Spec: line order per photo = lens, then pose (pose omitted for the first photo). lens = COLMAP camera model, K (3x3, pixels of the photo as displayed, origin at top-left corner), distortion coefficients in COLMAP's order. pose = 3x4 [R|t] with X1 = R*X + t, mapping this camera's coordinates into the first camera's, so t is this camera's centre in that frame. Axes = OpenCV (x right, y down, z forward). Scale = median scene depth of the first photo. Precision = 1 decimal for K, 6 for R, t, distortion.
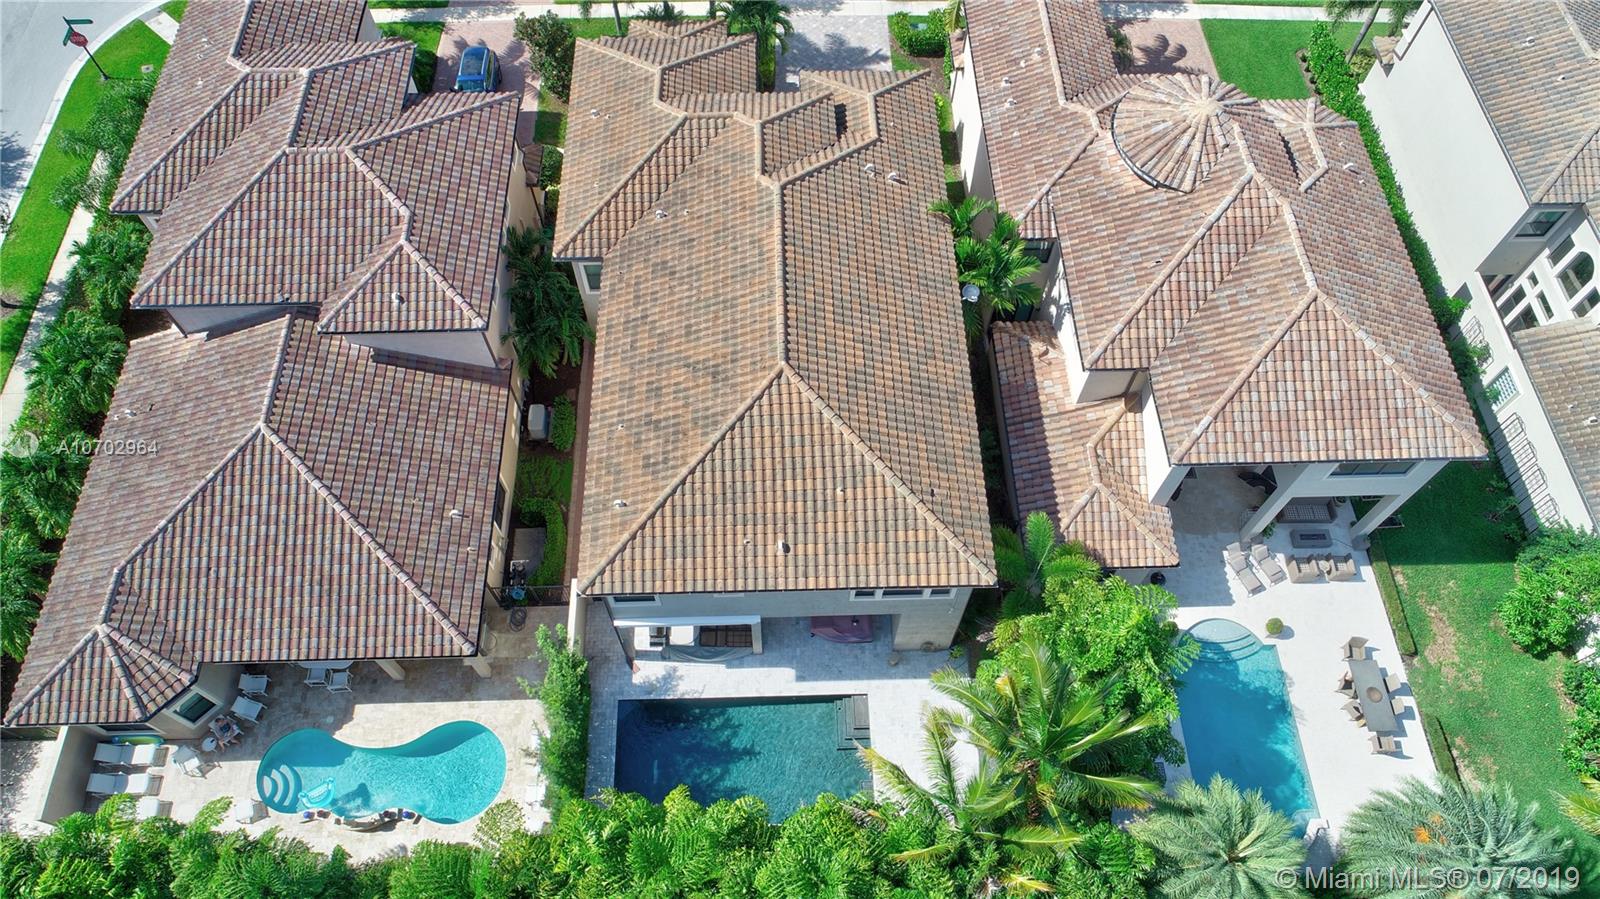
lens RADIAL K [[1068.1, 0, 799.7], [0, 1068.1, 454.3], [0, 0, 1]] dist [-0.000849, -0.001192]
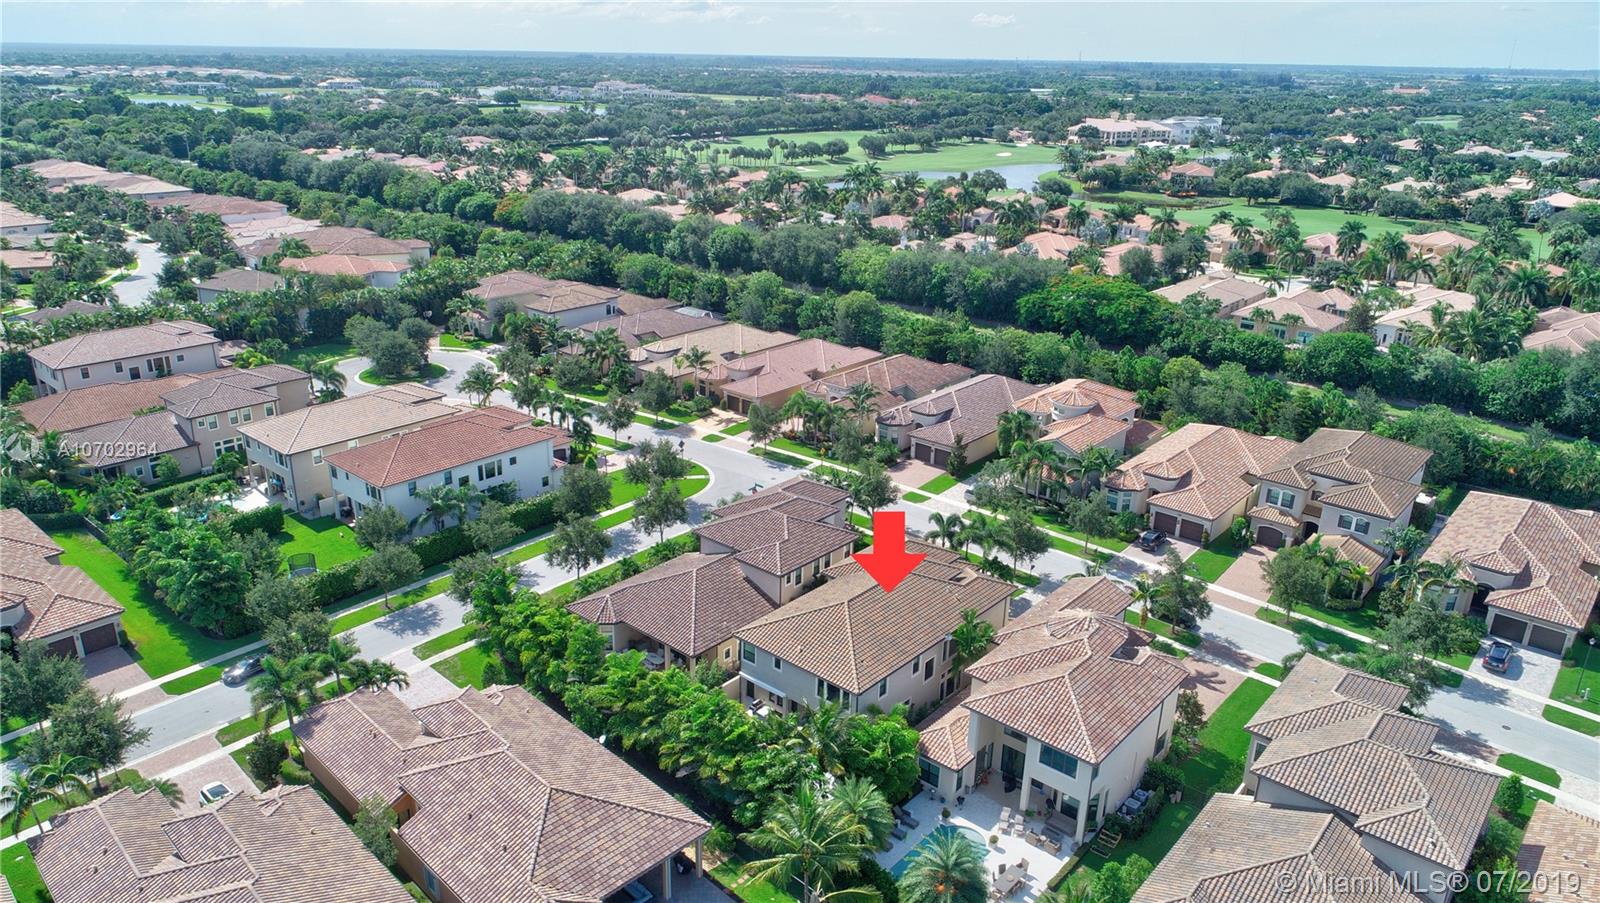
lens RADIAL K [[1067.9, 0, 800.0], [0, 1067.9, 451.5], [0, 0, 1]] dist [-0.001669, 0.000451]
pose [[0.736791, 0.240903, -0.631748, 1.183765], [-0.593851, 0.677273, -0.434330, 0.703052], [0.323234, 0.695174, 0.642069, -0.763362]]
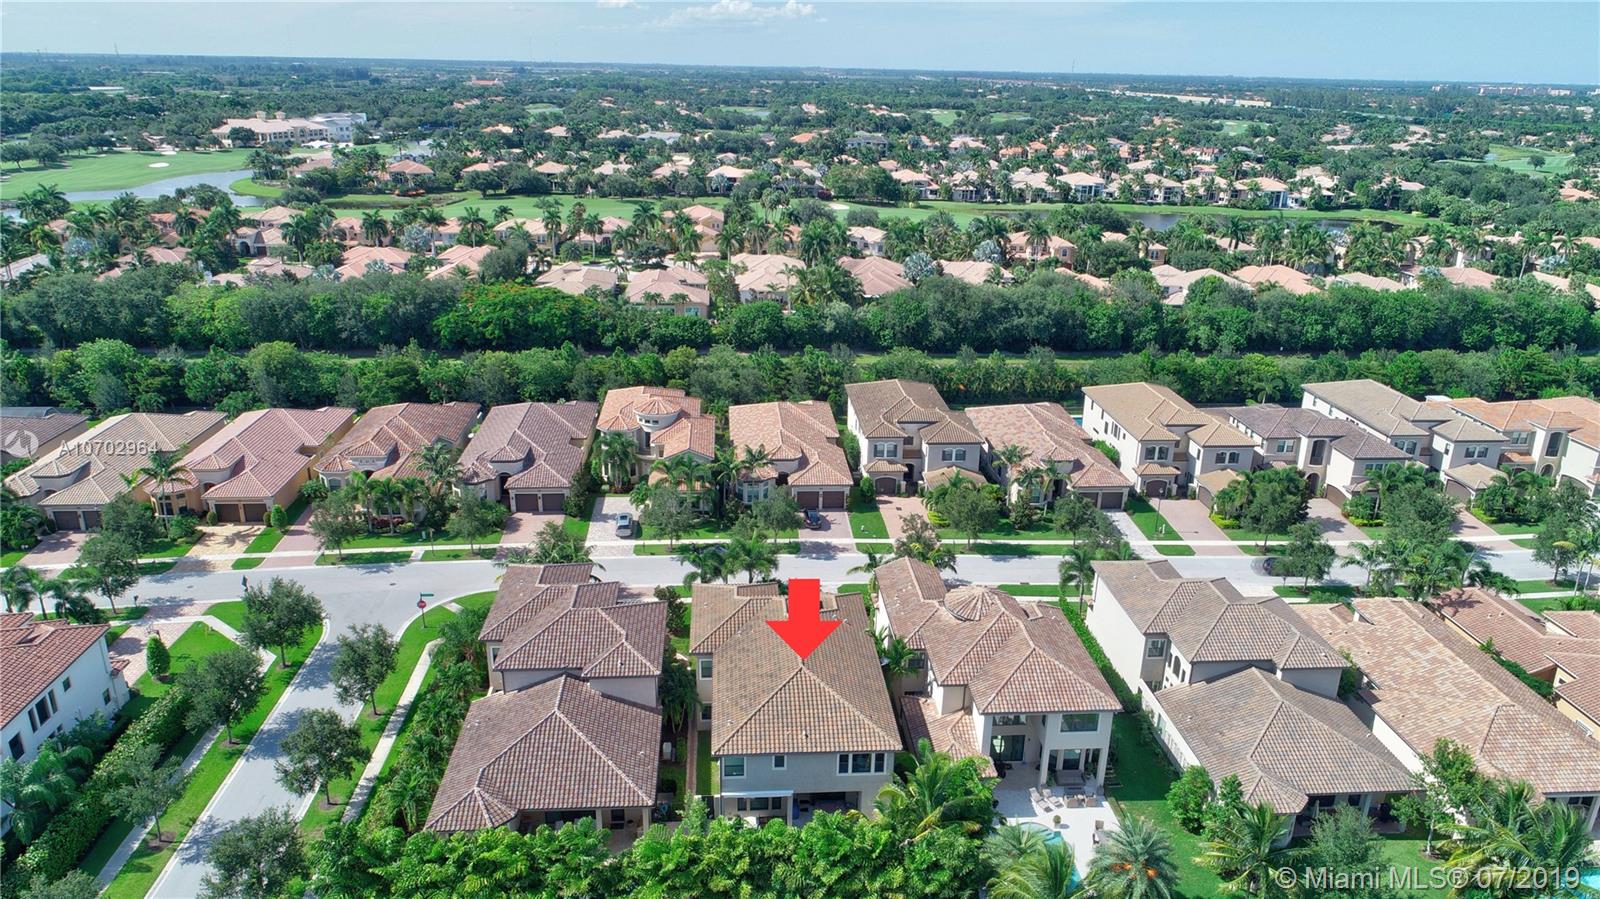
lens RADIAL K [[1068.1, 0, 799.7], [0, 1068.1, 454.3], [0, 0, 1]] dist [-0.000849, -0.001192]
pose [[0.999120, -0.003431, 0.041805, -0.095901], [0.029703, 0.761577, -0.647394, 0.880248], [-0.029617, 0.648066, 0.761008, -0.868782]]
